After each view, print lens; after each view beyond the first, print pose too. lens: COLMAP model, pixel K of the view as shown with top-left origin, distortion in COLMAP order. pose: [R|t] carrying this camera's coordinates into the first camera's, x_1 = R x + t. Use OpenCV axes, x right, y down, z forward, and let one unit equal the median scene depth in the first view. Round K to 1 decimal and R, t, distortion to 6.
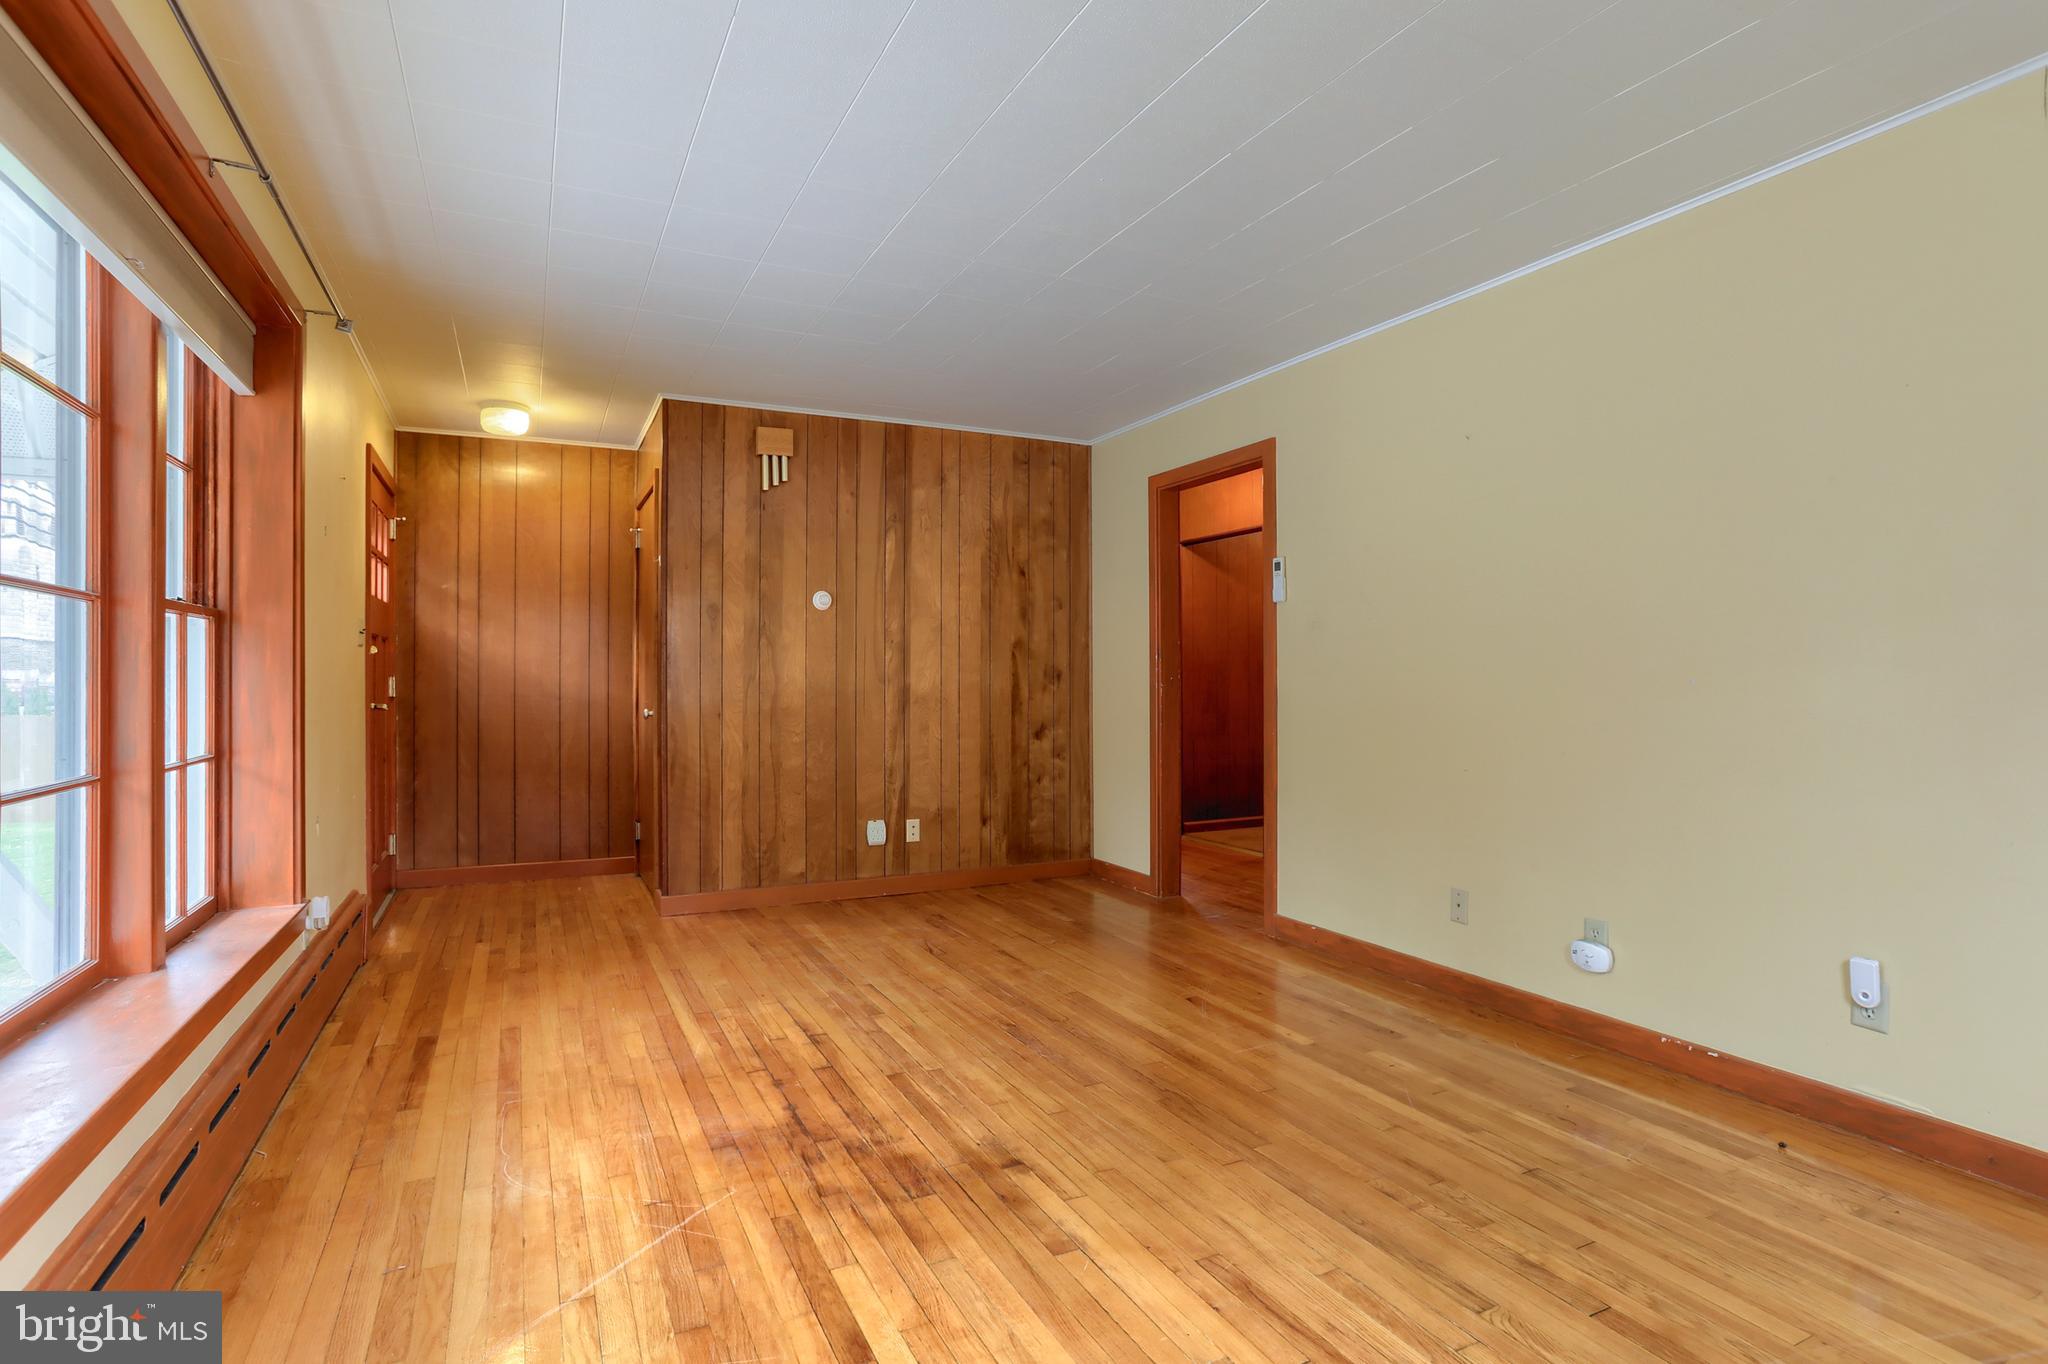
lens RADIAL K [[1030.2, 0, 1029.1], [0, 1030.2, 674.6], [0, 0, 1]] dist [-0.069085, 0.037631]
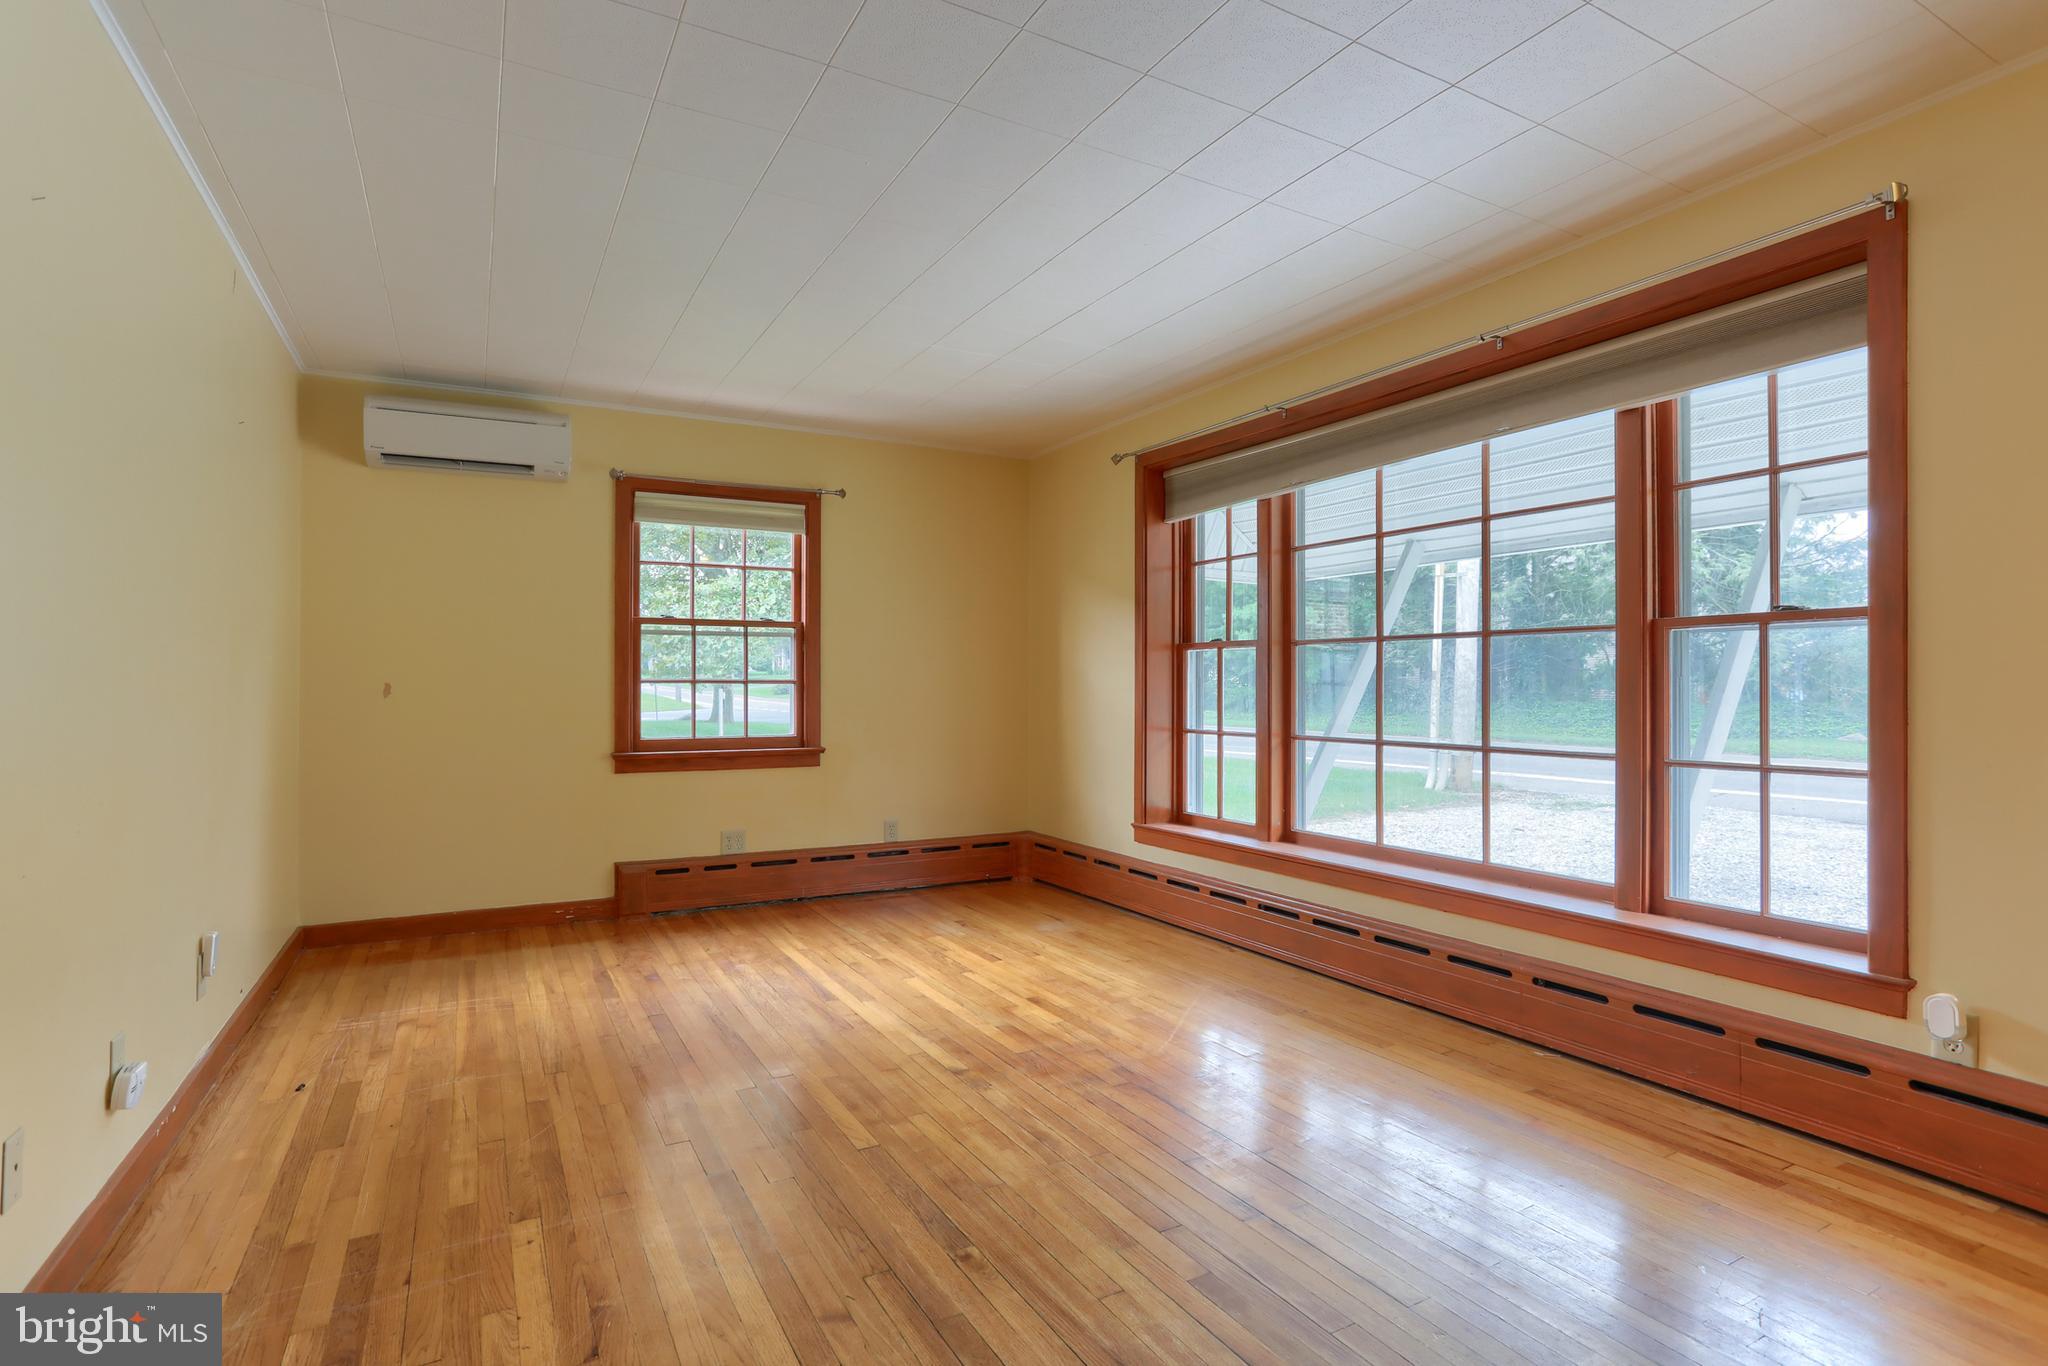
lens RADIAL K [[1030.2, 0, 1029.1], [0, 1030.2, 675.6], [0, 0, 1]] dist [-0.069085, 0.037631]
pose [[-0.998870, 0.000371, -0.047521, -0.021657], [0.001064, 0.999894, -0.014554, 0.004997], [0.047510, -0.014588, -0.998764, 1.200926]]
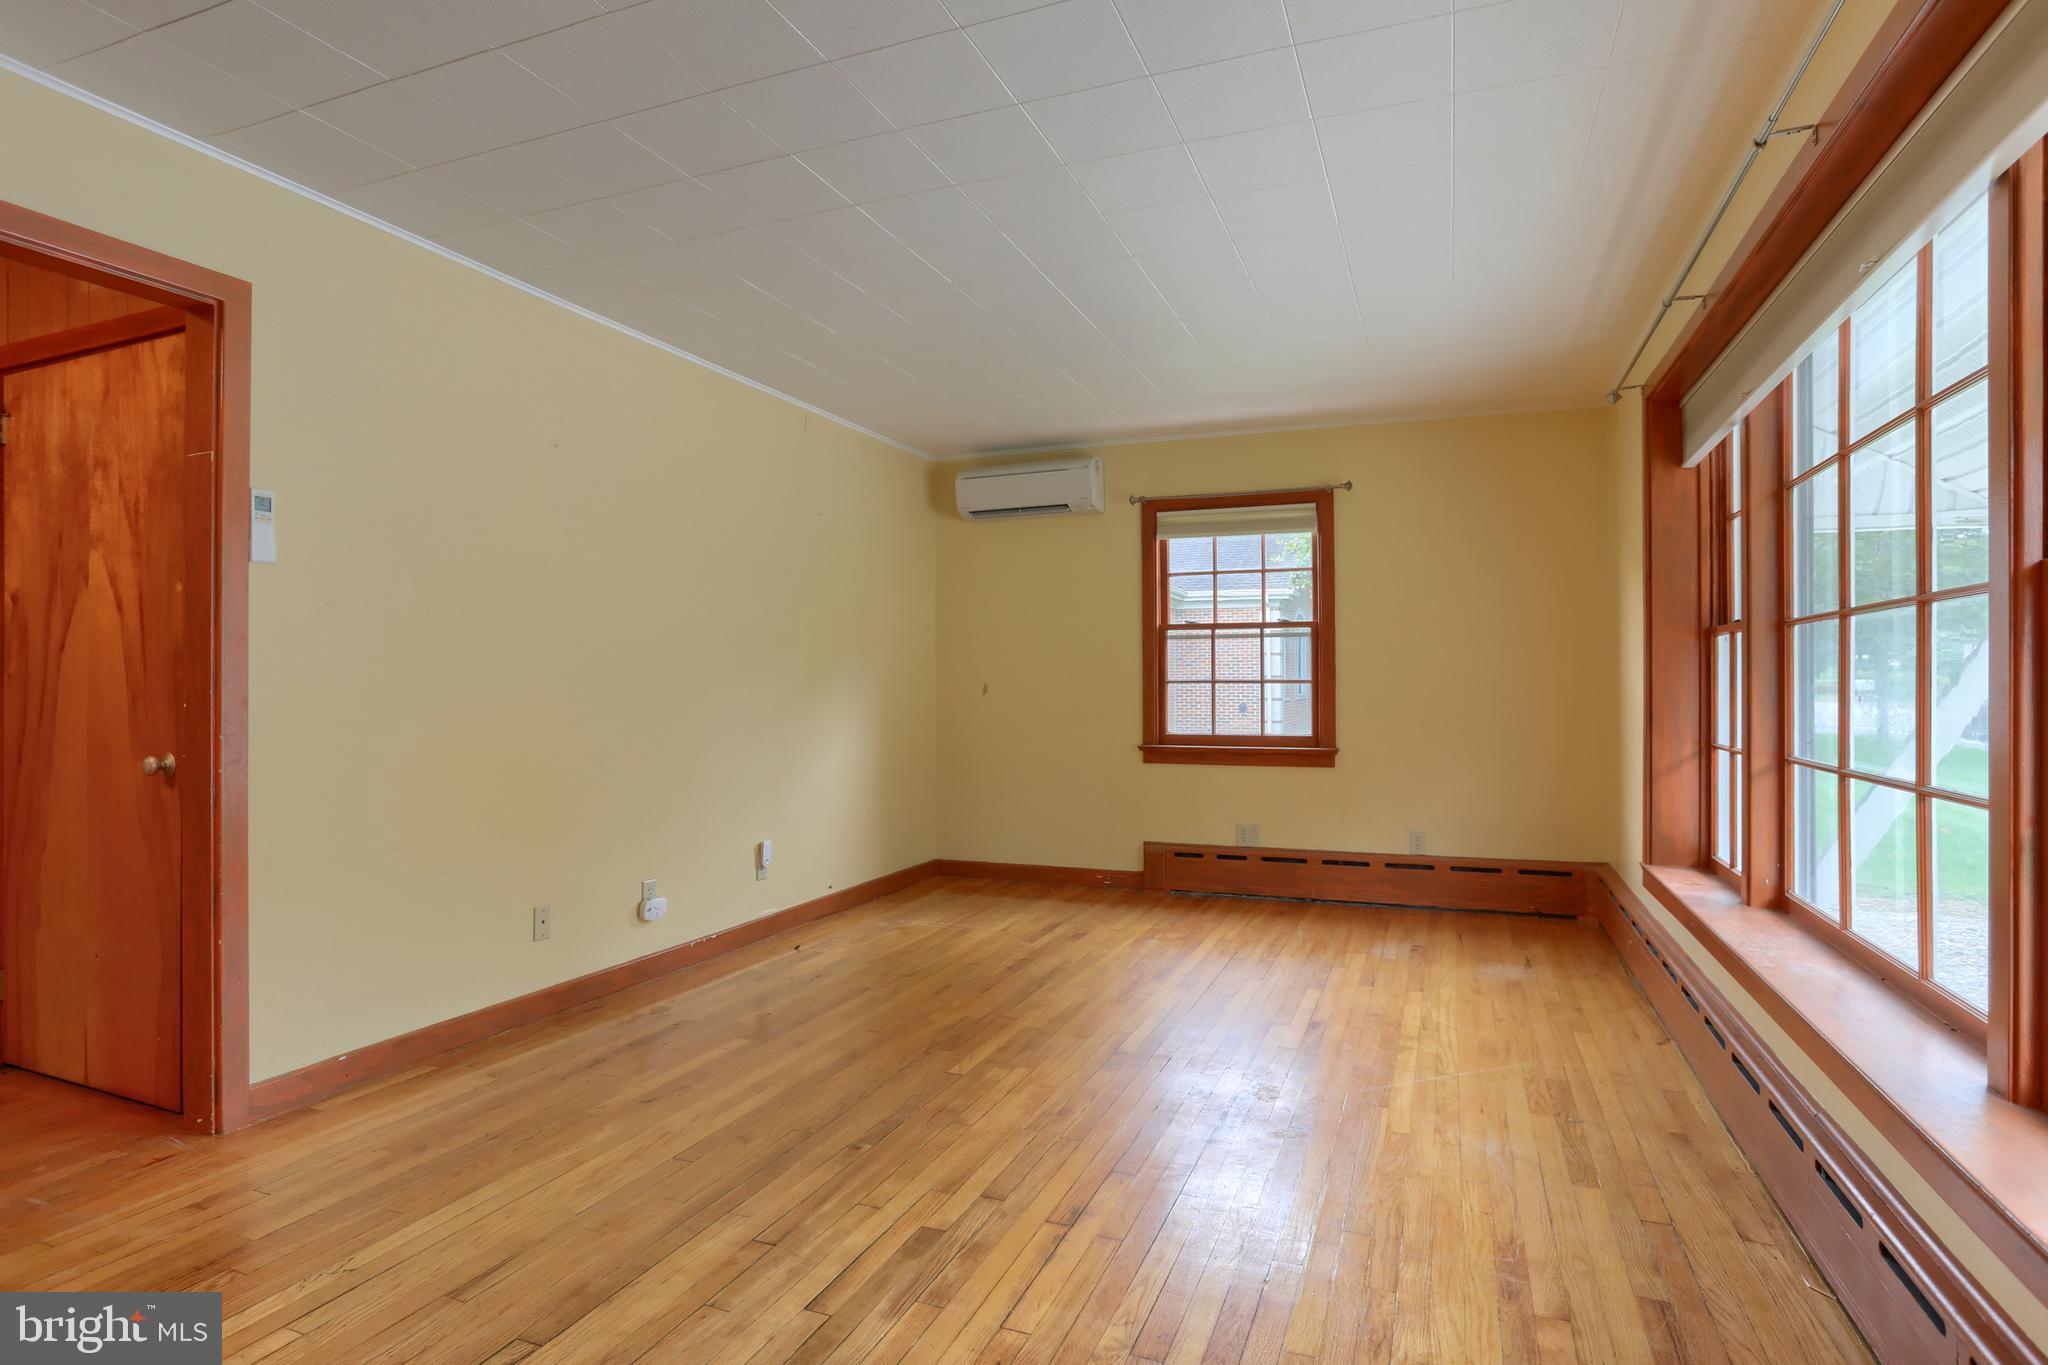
lens RADIAL K [[1075.2, 0, 1020.2], [0, 1075.2, 686.8], [0, 0, 1]] dist [-0.032972, 0.000788]
pose [[-0.663737, 0.000975, 0.747966, -0.515581], [-0.000355, 0.999999, -0.001618, 0.002651], [-0.747966, -0.001339, -0.663736, 1.071582]]
